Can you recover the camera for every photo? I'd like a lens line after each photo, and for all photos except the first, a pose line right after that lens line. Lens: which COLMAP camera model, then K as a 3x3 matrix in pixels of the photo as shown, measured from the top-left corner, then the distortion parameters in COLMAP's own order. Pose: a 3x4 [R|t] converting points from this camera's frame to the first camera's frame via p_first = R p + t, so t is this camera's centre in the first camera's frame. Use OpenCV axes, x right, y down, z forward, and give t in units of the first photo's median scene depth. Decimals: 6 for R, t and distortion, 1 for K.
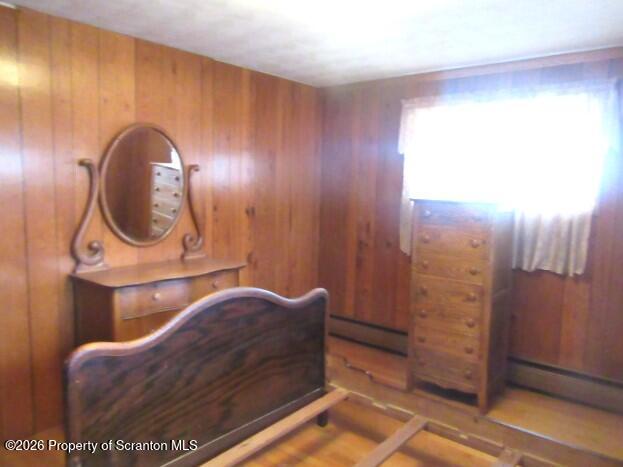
lens RADIAL K [[471.3, 0, 311.5], [0, 471.3, 233.5], [0, 0, 1]] dist [-0.003309, -0.001340]
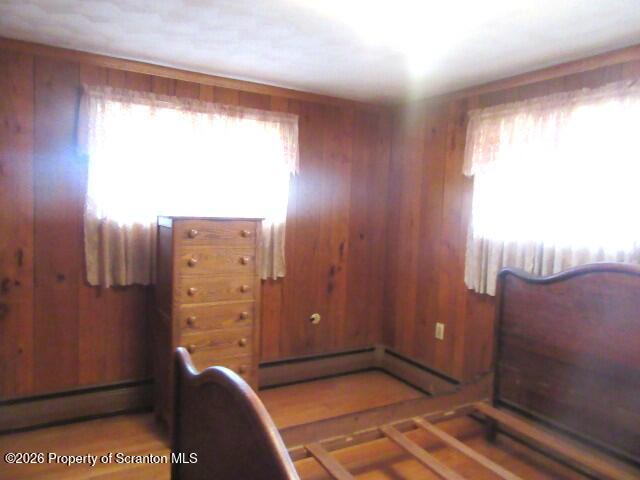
lens RADIAL K [[482.1, 0, 320.0], [0, 482.1, 240.0], [0, 0, 1]] dist [0.071844, 0.001376]
pose [[0.366170, -0.073210, 0.927664, -0.516528], [0.070899, 0.996198, 0.050633, -0.060613], [-0.927843, 0.047230, 0.369968, 0.463571]]
